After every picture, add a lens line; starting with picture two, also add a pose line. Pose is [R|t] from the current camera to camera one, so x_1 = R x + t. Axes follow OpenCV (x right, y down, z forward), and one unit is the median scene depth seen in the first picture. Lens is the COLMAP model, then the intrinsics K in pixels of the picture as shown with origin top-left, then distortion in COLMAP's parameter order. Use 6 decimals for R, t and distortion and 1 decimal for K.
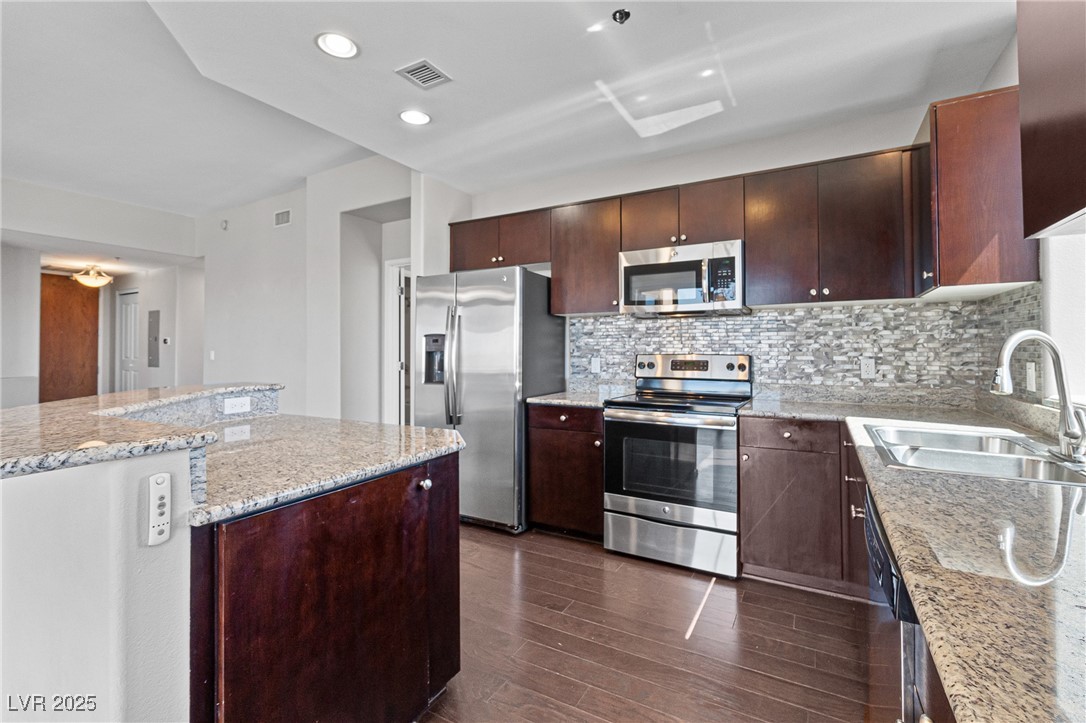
lens RADIAL K [[469.5, 0, 564.6], [0, 469.5, 339.4], [0, 0, 1]] dist [-0.007057, 0.003723]
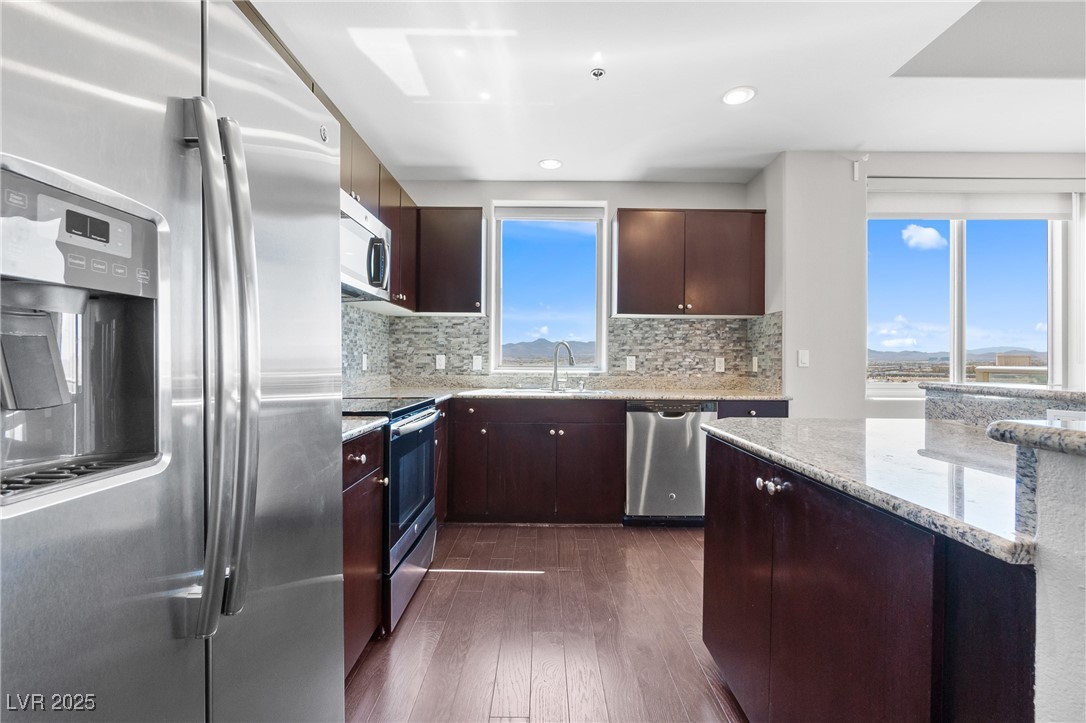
lens RADIAL K [[469.5, 0, 548.8], [0, 469.5, 354.8], [0, 0, 1]] dist [-0.007057, 0.003723]
pose [[-0.477943, 0.008527, 0.878349, -0.572582], [-0.026972, 0.999339, -0.024378, 0.054618], [-0.877976, -0.035342, -0.477397, 1.060305]]
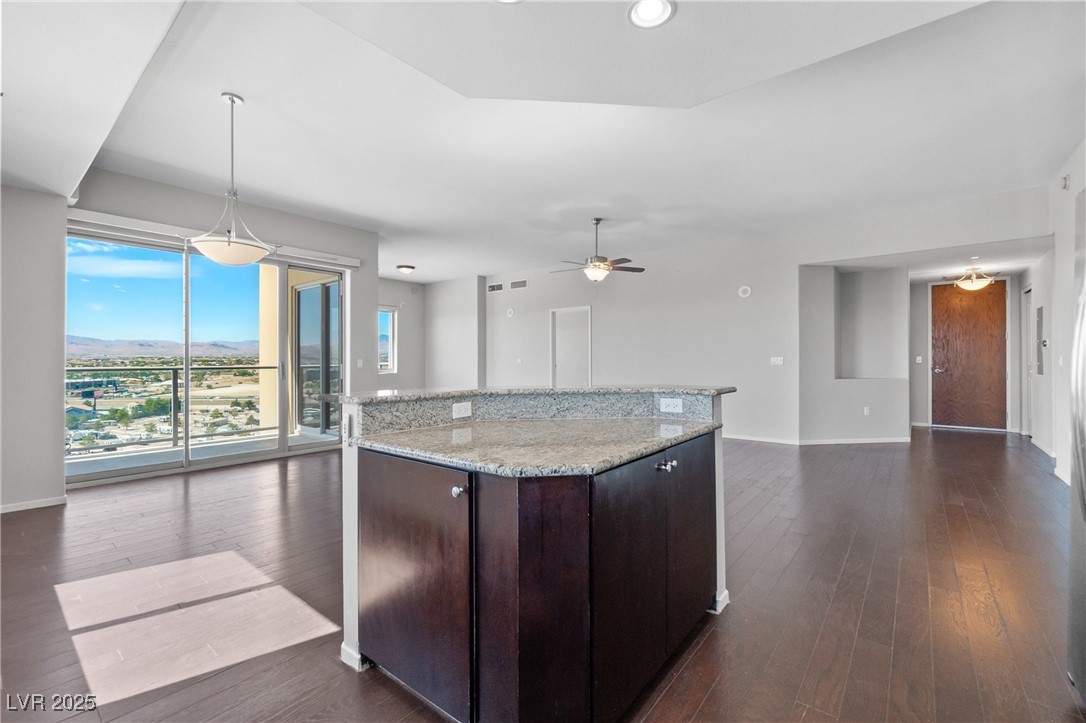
lens RADIAL K [[469.5, 0, 543.4], [0, 469.5, 358.4], [0, 0, 1]] dist [-0.007057, 0.003723]
pose [[-0.186941, 0.002041, -0.982369, 0.310150], [0.028003, 0.999603, -0.003252, 0.018806], [0.981972, -0.028117, -0.186924, 0.657814]]
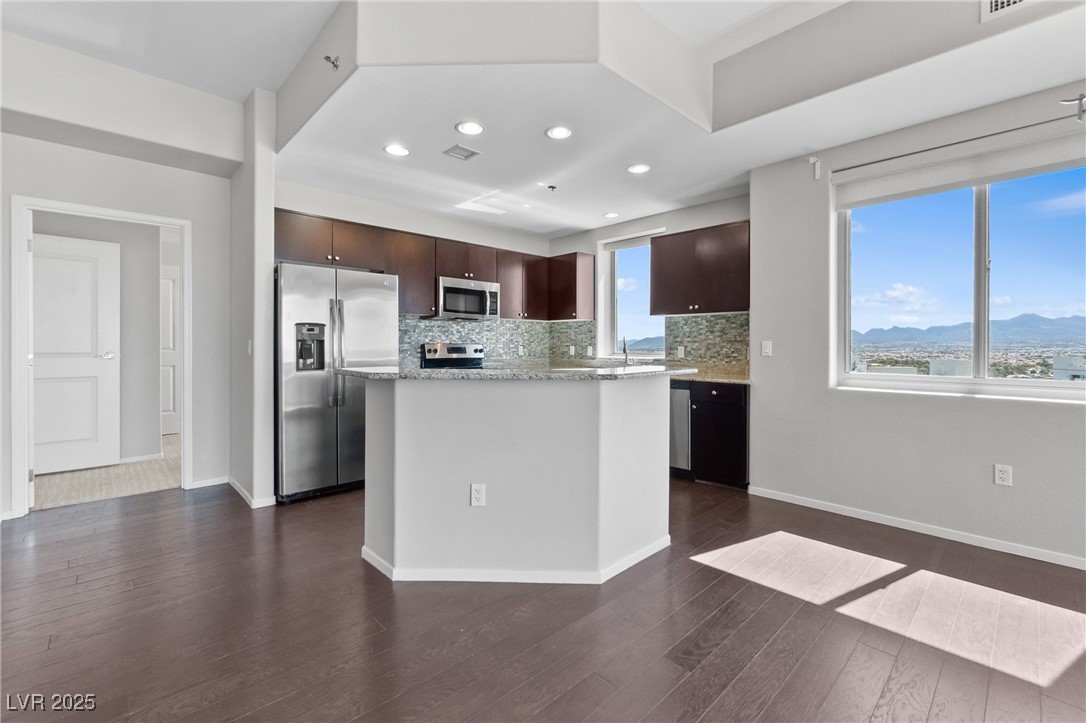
lens RADIAL K [[469.5, 0, 540.0], [0, 469.5, 345.7], [0, 0, 1]] dist [-0.007057, 0.003723]
pose [[0.317082, 0.000758, 0.948398, -1.249942], [-0.025771, 0.999637, 0.007817, 0.019280], [-0.948048, -0.026920, 0.316987, 0.212131]]
